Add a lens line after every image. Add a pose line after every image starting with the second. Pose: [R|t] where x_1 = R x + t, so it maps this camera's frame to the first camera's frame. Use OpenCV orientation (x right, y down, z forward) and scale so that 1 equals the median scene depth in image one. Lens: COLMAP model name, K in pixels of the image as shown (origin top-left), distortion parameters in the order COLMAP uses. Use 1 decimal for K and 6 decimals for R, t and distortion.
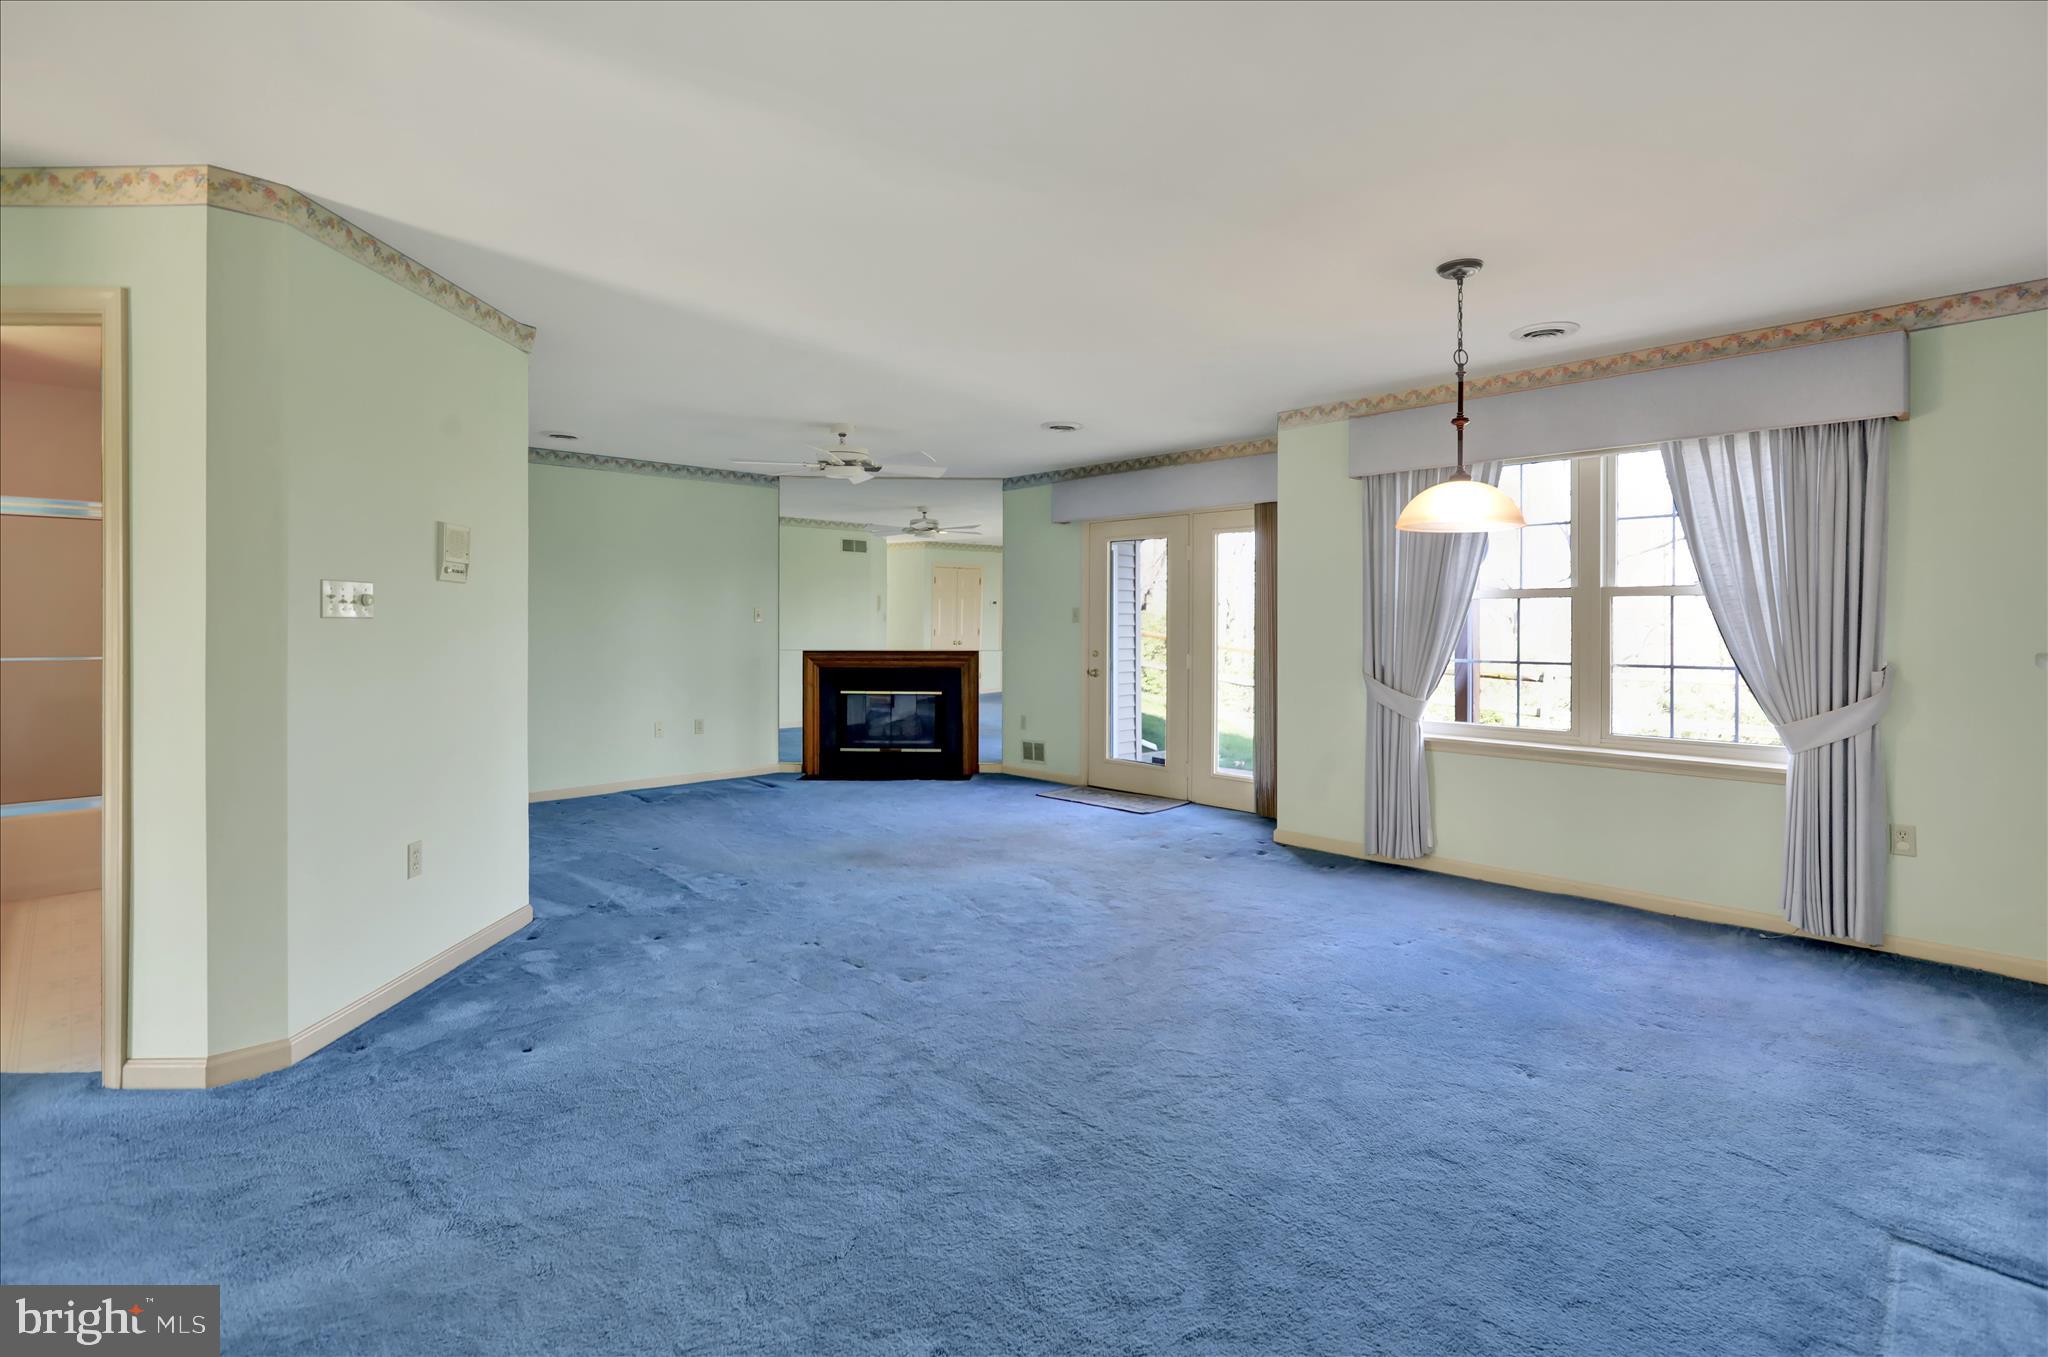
lens RADIAL K [[961.4, 0, 1067.6], [0, 961.4, 624.0], [0, 0, 1]] dist [0.001921, 0.000502]
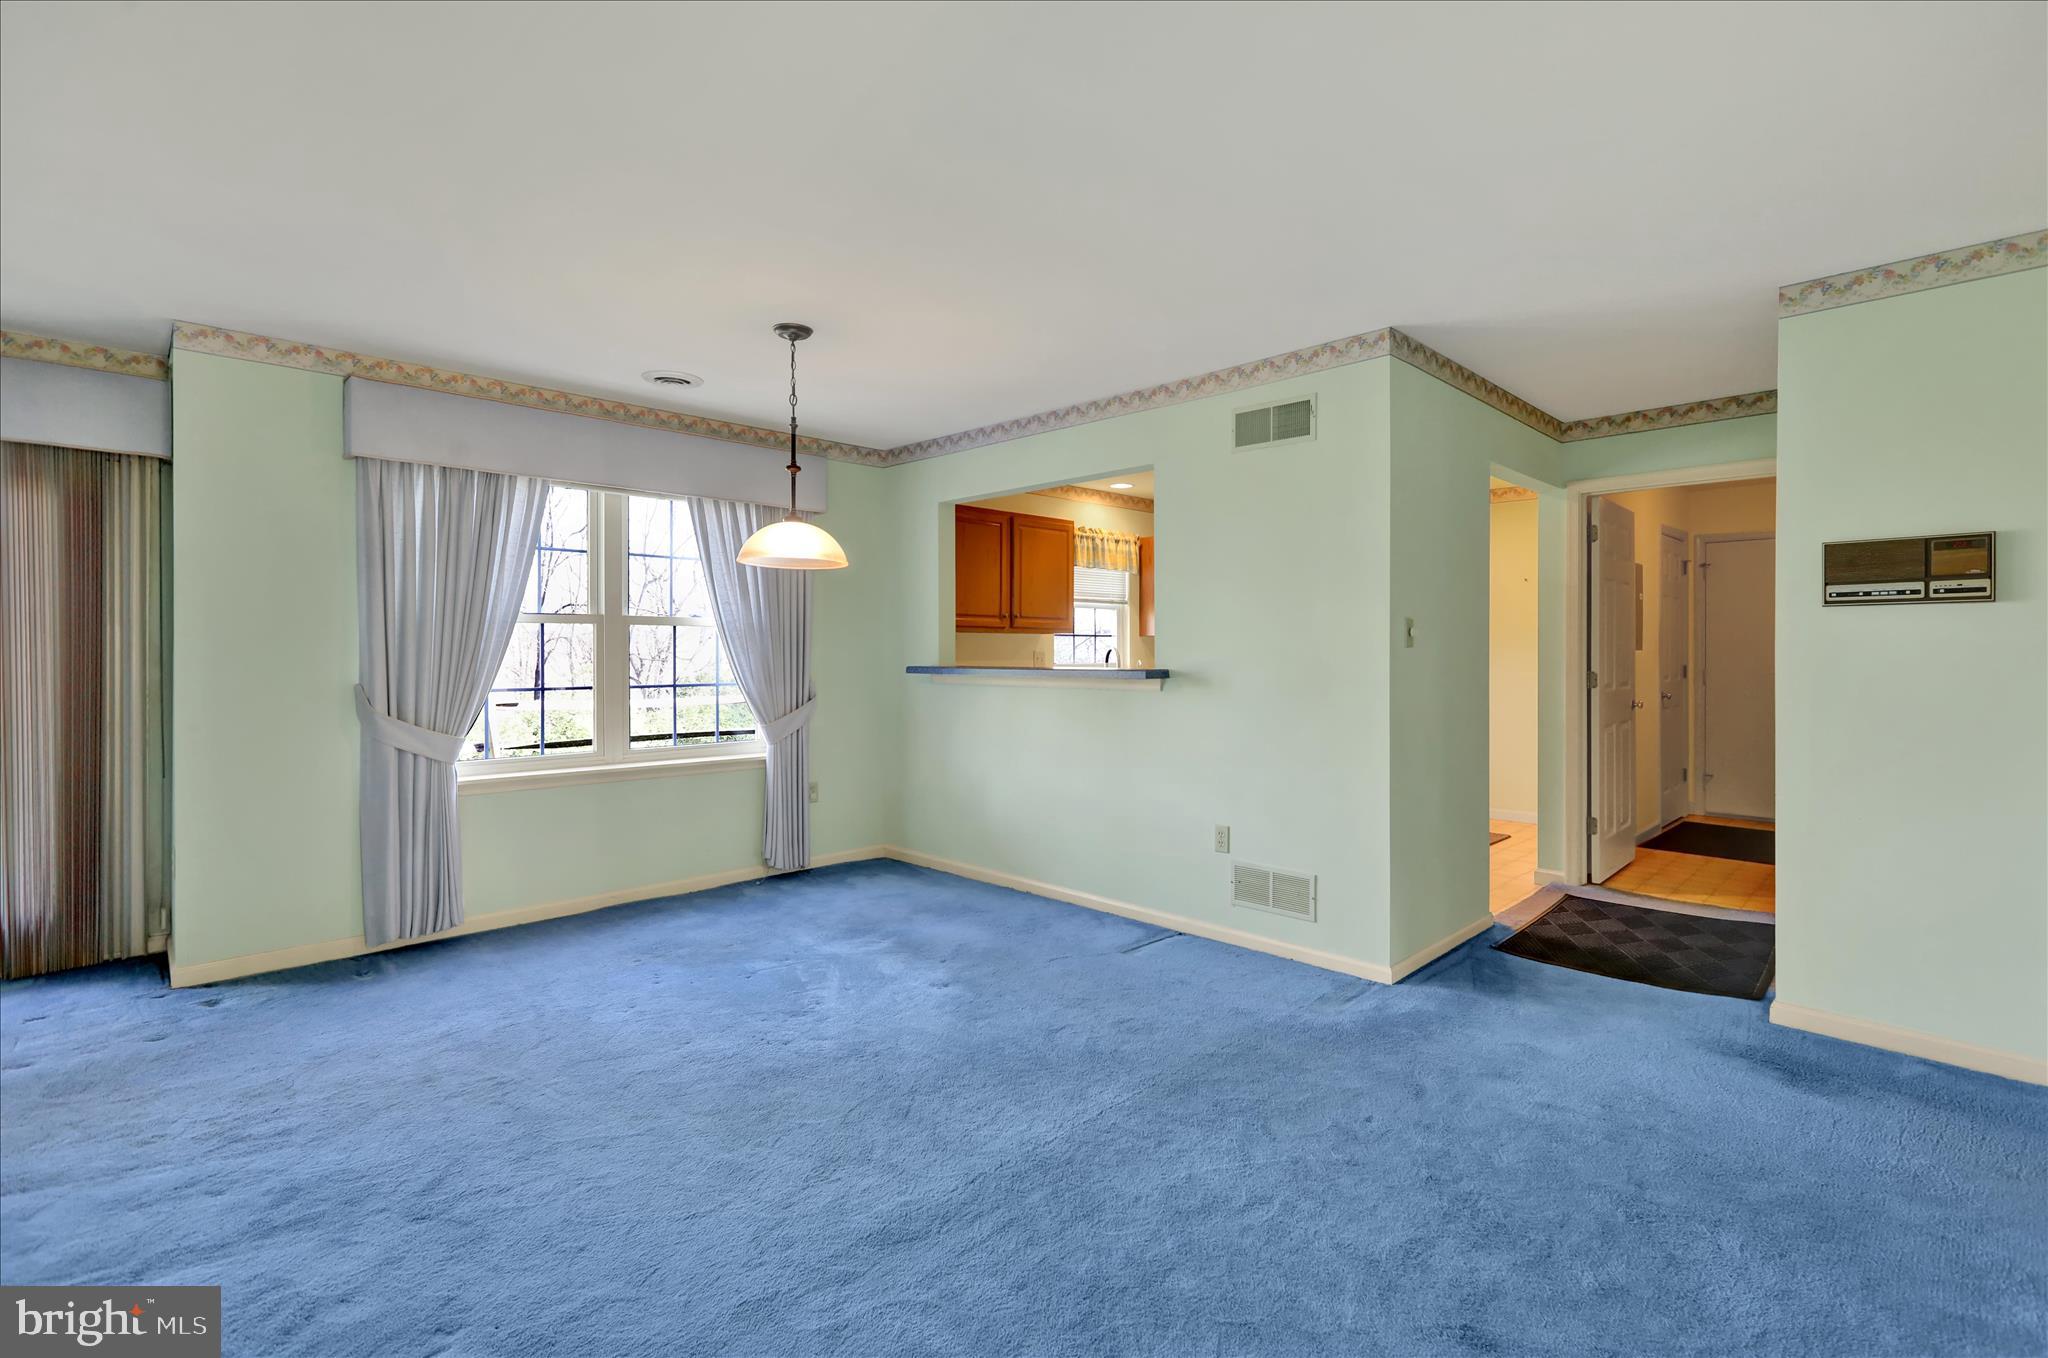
lens RADIAL K [[940.1, 0, 1048.4], [0, 940.1, 655.0], [0, 0, 1]] dist [-0.001218, 0.004297]
pose [[0.015092, -0.005895, 0.999869, -0.454191], [-0.000612, 0.999982, 0.005905, -0.000395], [-0.999886, -0.000701, 0.015088, 0.458940]]
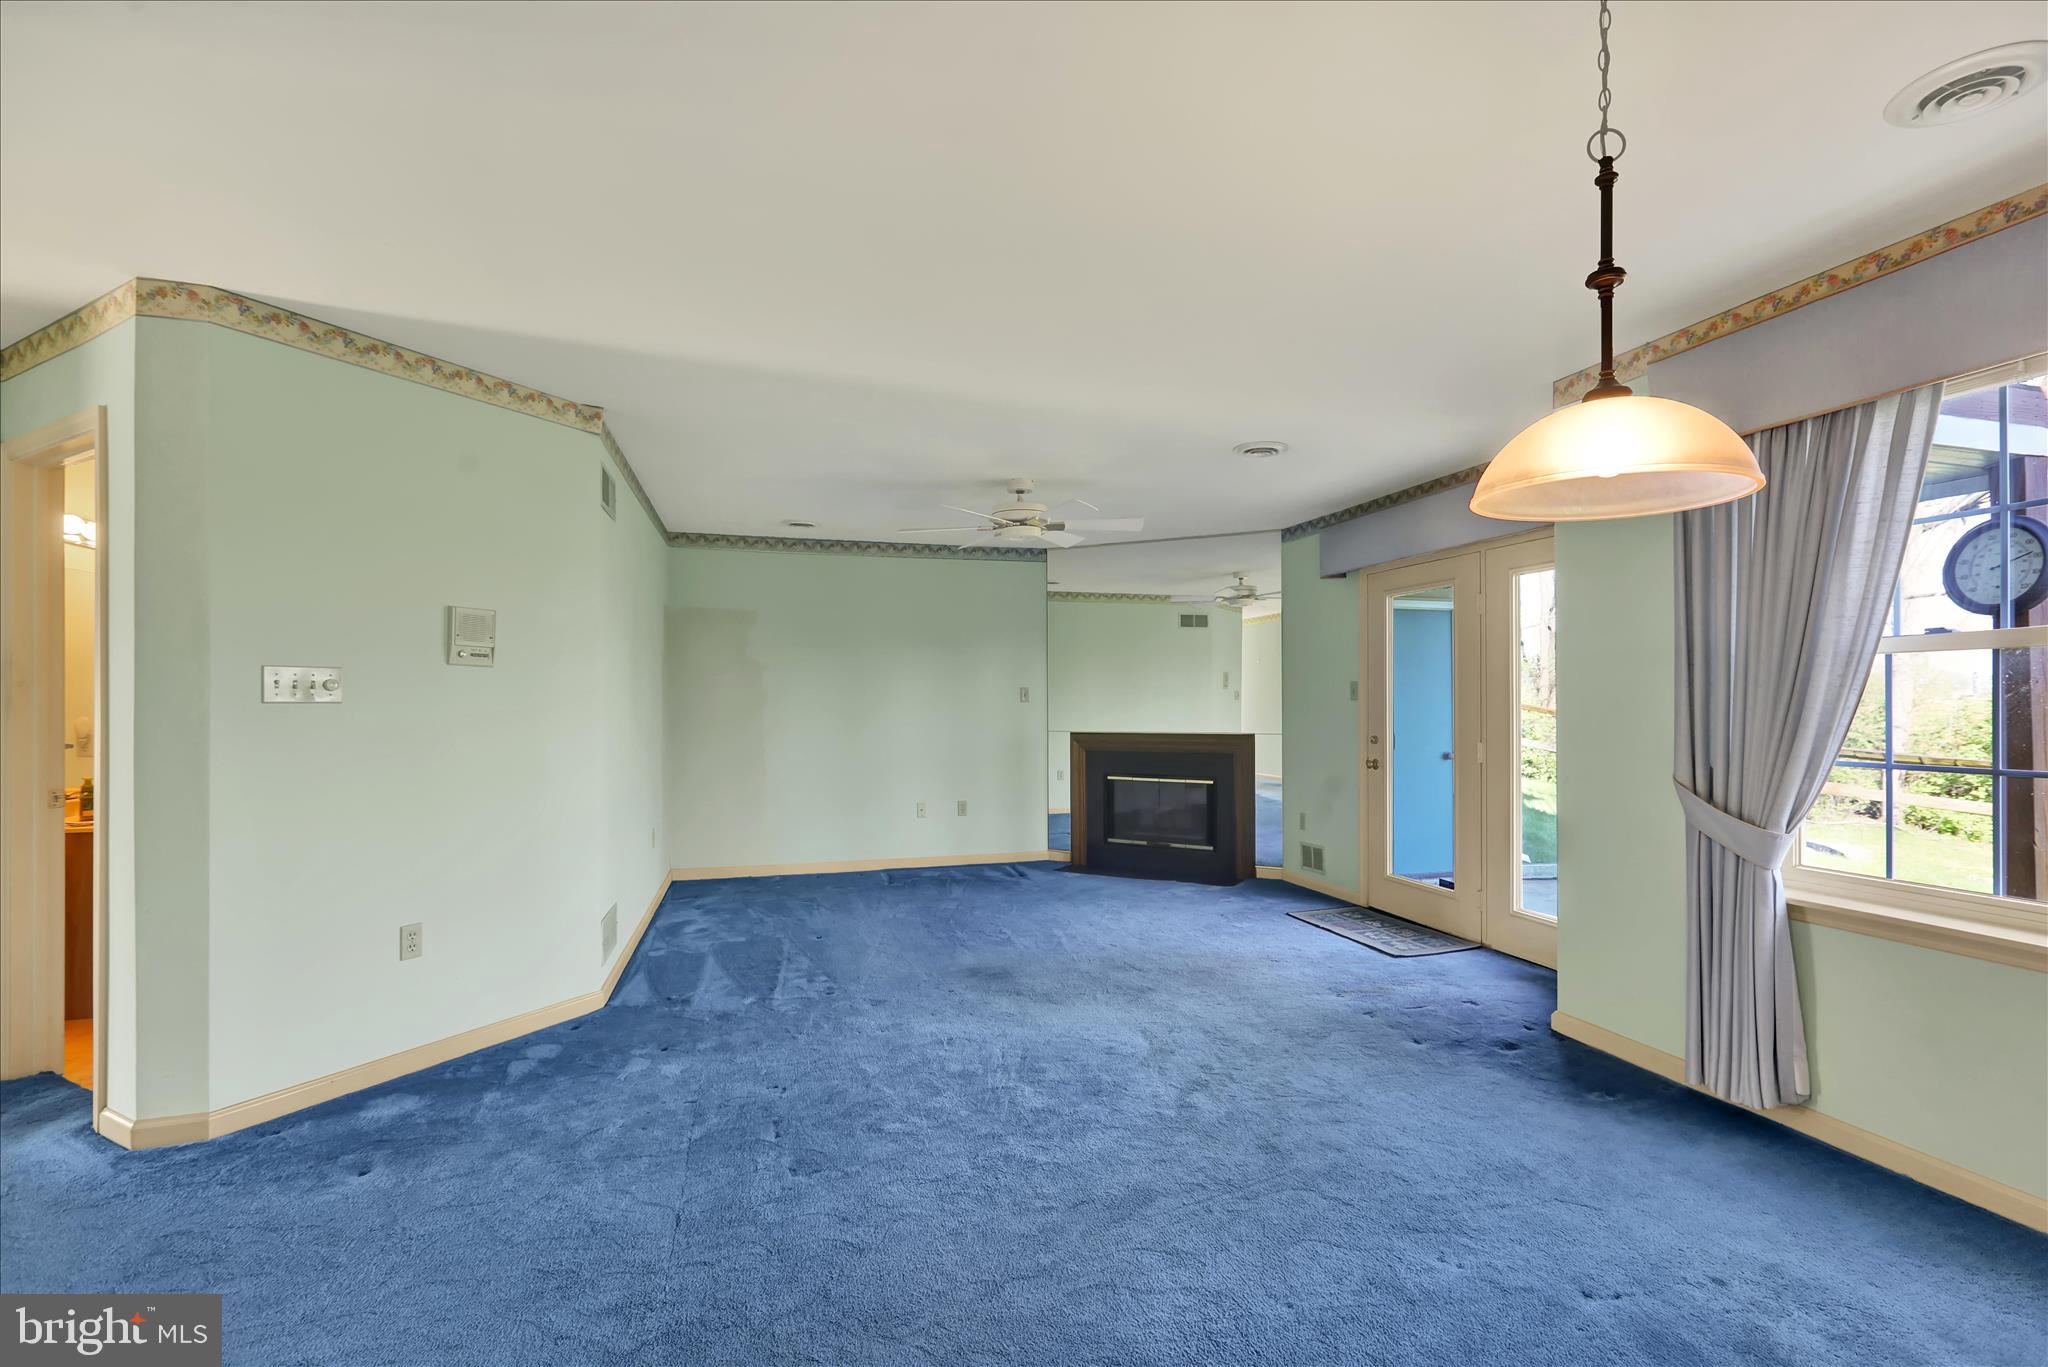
lens RADIAL K [[939.2, 0, 1070.2], [0, 939.2, 699.6], [0, 0, 1]] dist [0.000344, 0.000340]
pose [[0.877486, -0.007609, -0.479542, 0.265062], [0.006226, 0.999971, -0.004474, -0.000188], [0.479562, 0.000941, 0.877508, 0.307820]]
